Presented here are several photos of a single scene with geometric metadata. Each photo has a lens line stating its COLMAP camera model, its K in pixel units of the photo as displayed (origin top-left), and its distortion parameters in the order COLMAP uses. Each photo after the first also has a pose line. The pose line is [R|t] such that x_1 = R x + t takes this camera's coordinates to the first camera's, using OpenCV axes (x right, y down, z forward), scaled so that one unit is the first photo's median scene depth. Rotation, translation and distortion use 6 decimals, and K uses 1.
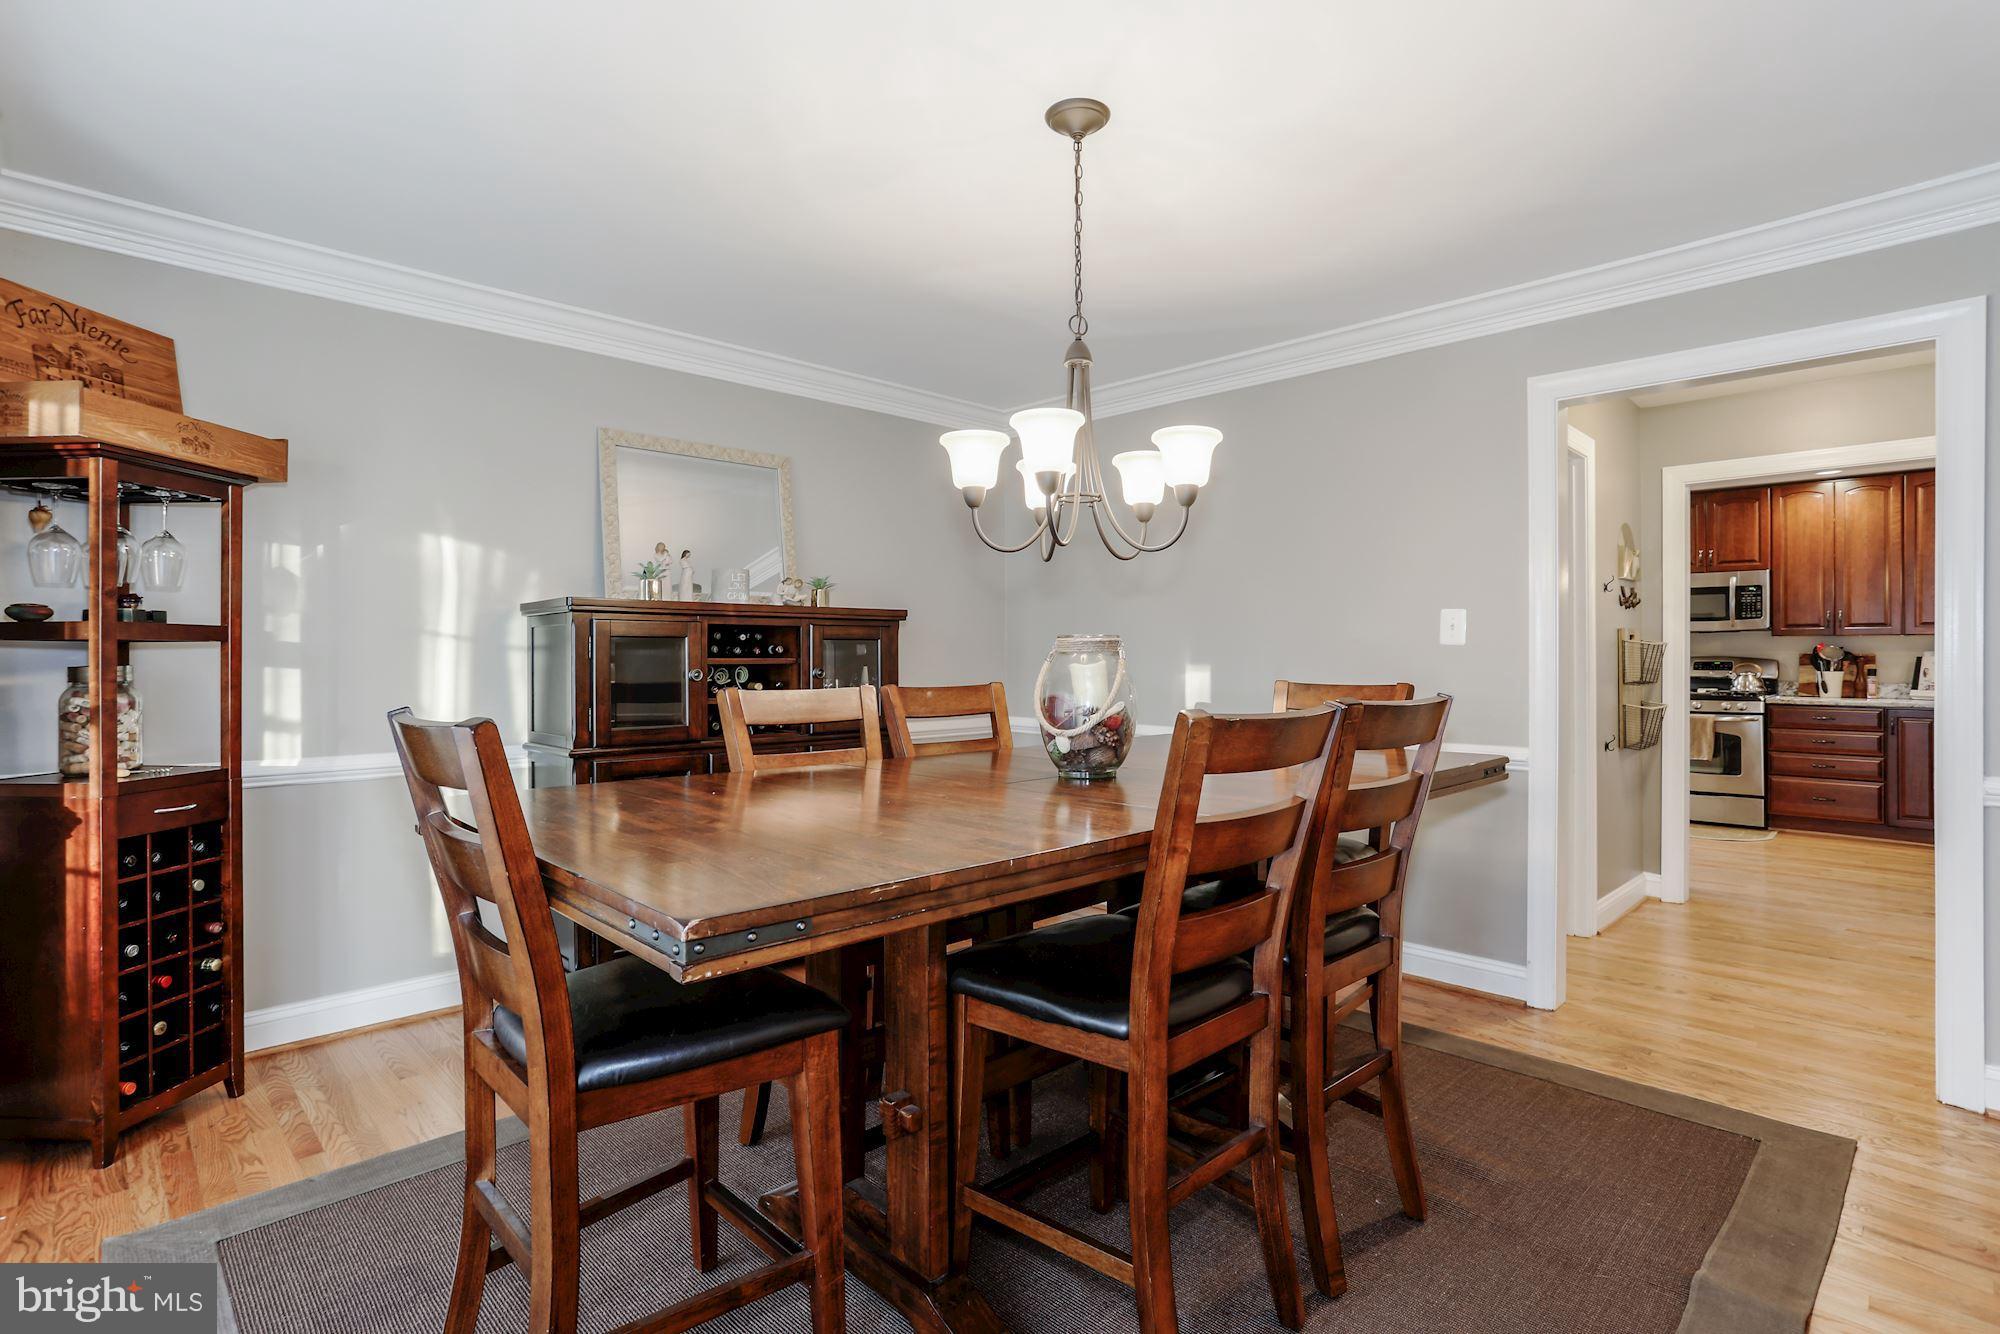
lens RADIAL K [[965.6, 0, 961.2], [0, 965.6, 658.3], [0, 0, 1]] dist [-0.018144, 0.007547]
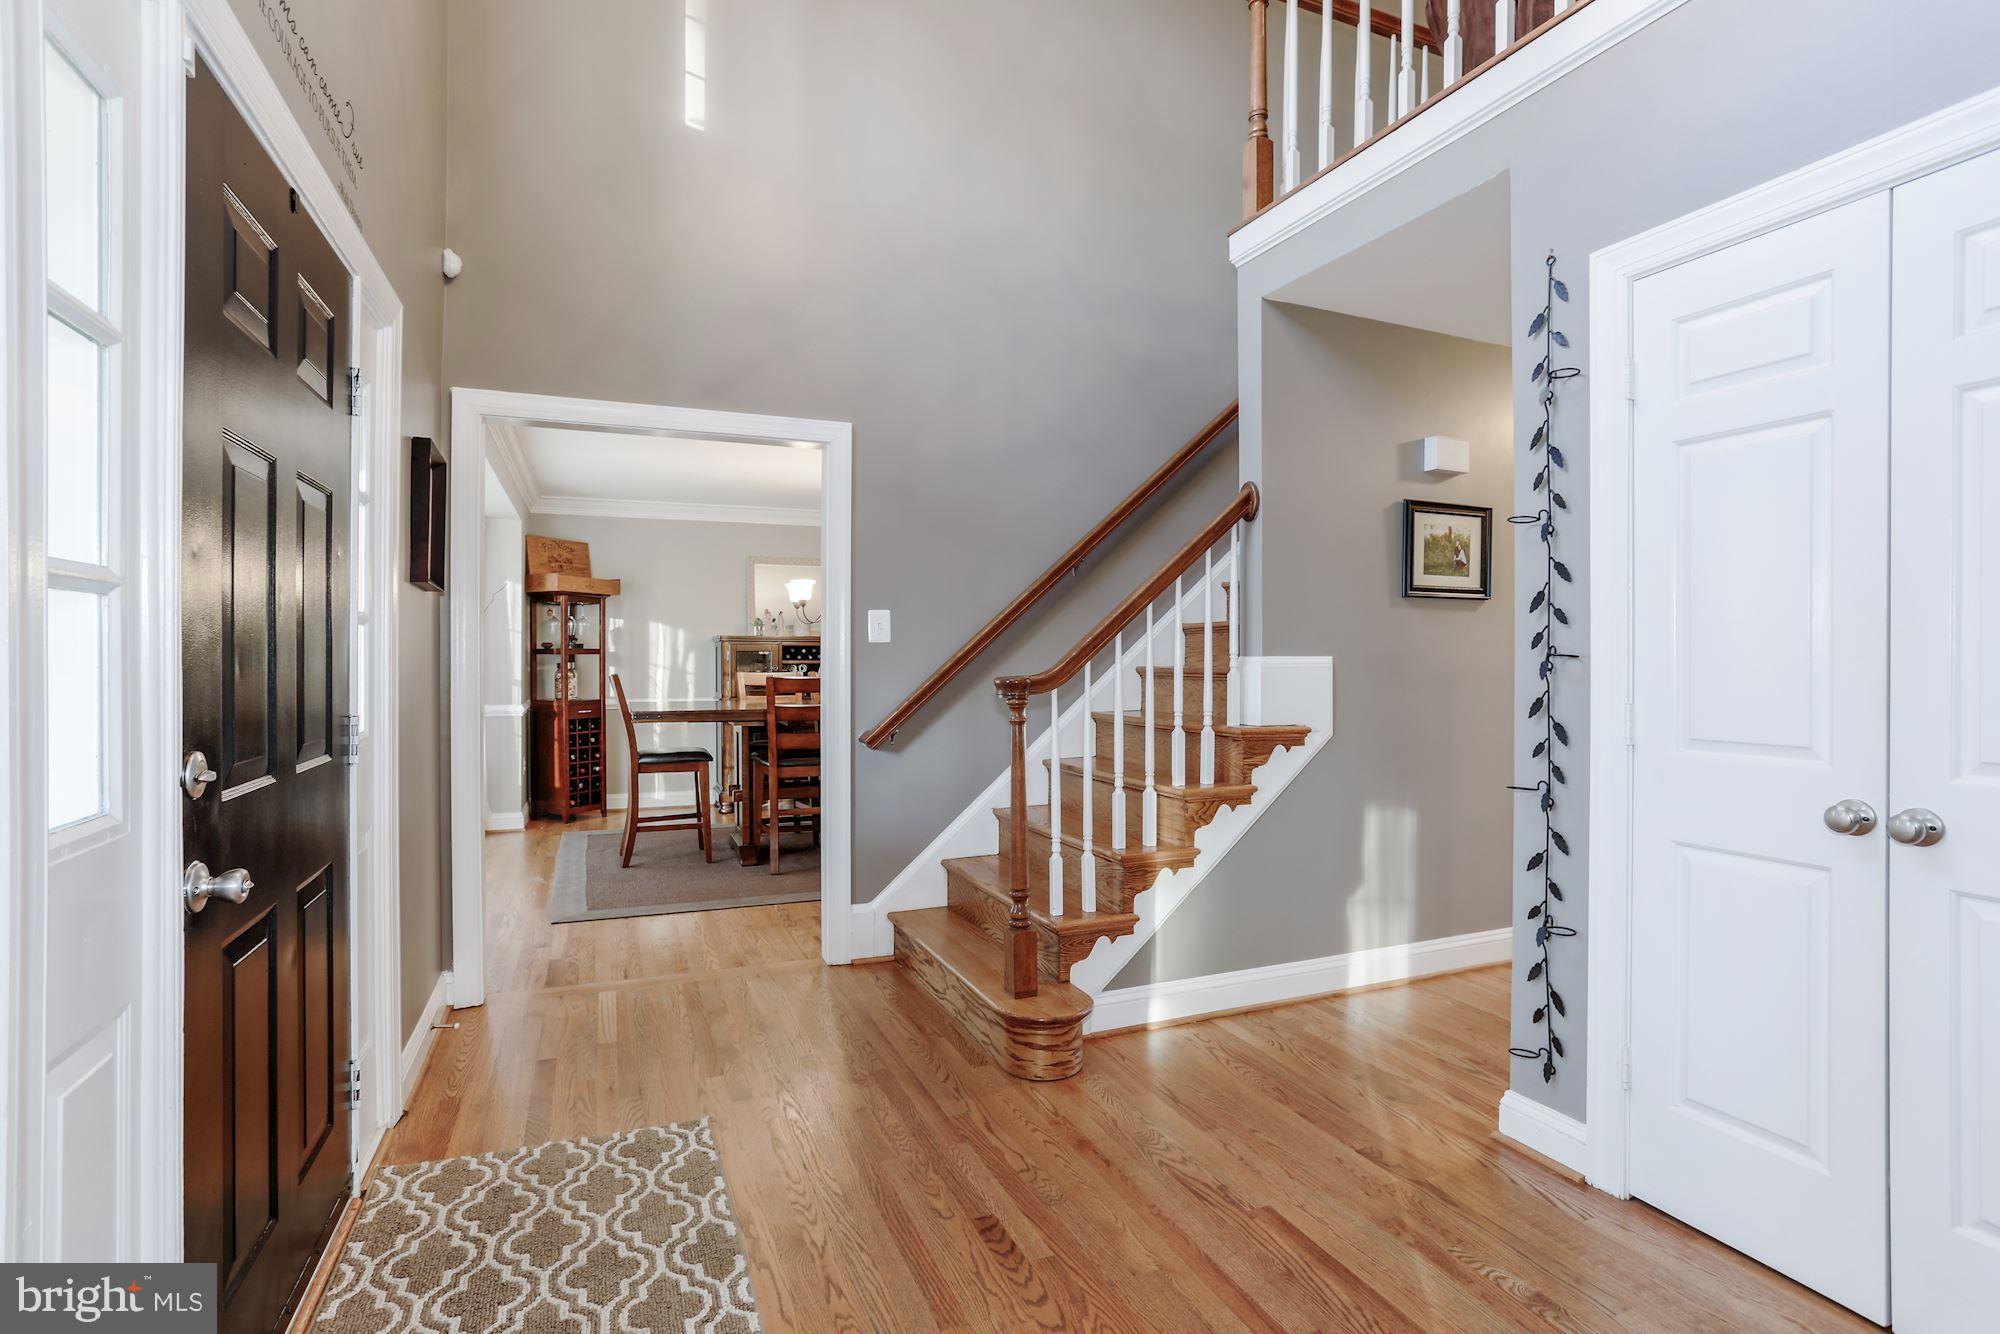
lens RADIAL K [[965.6, 0, 1015.9], [0, 965.6, 663.4], [0, 0, 1]] dist [-0.018144, 0.007547]
pose [[0.937500, 0.003216, -0.347969, 1.391966], [-0.001921, 0.999990, 0.004067, -0.004645], [0.347979, -0.003145, 0.937497, -1.259029]]
